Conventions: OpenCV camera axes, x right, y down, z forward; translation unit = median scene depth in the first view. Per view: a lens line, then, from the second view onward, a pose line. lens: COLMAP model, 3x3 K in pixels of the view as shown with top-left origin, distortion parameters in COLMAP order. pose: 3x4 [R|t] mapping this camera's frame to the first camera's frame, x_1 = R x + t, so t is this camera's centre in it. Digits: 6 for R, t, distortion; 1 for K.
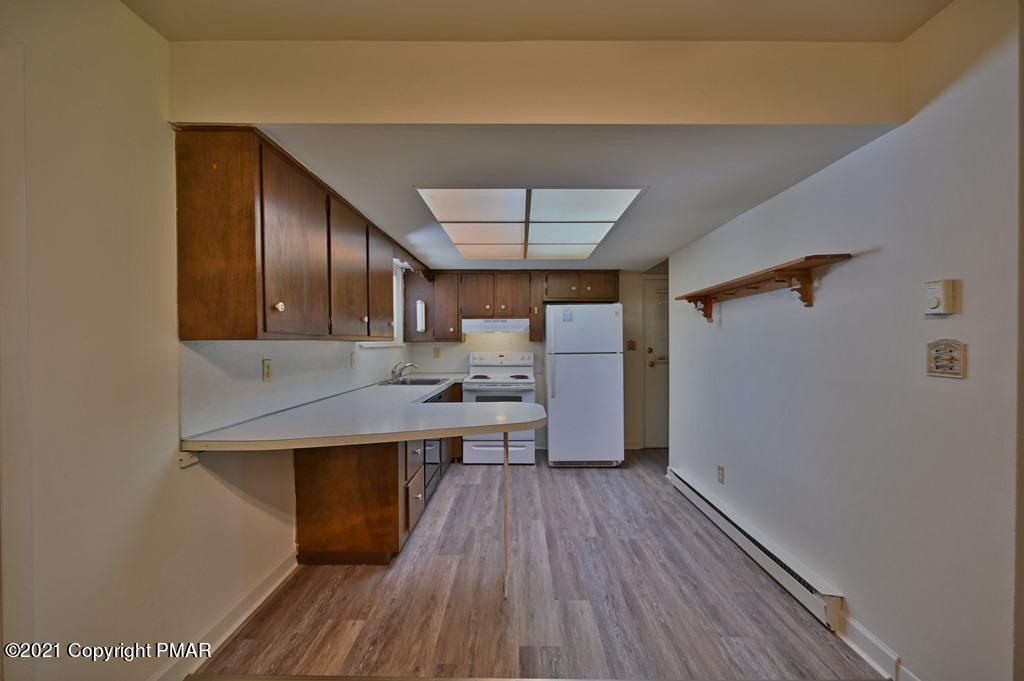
lens RADIAL K [[403.2, 0, 516.9], [0, 403.2, 342.8], [0, 0, 1]] dist [-0.000727, 0.000258]
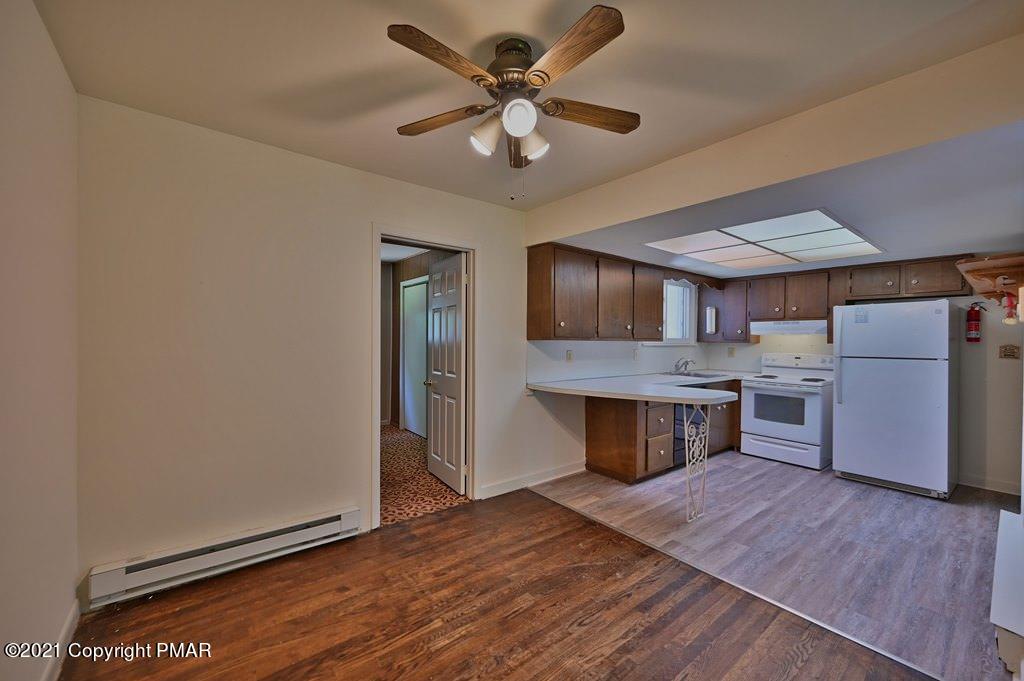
lens RADIAL K [[403.2, 0, 512.3], [0, 403.2, 342.9], [0, 0, 1]] dist [-0.000727, 0.000258]
pose [[0.625979, 0.016919, -0.779657, 0.638271], [-0.014459, 0.999845, 0.010088, -0.008403], [0.779706, 0.004958, 0.626126, -0.356304]]
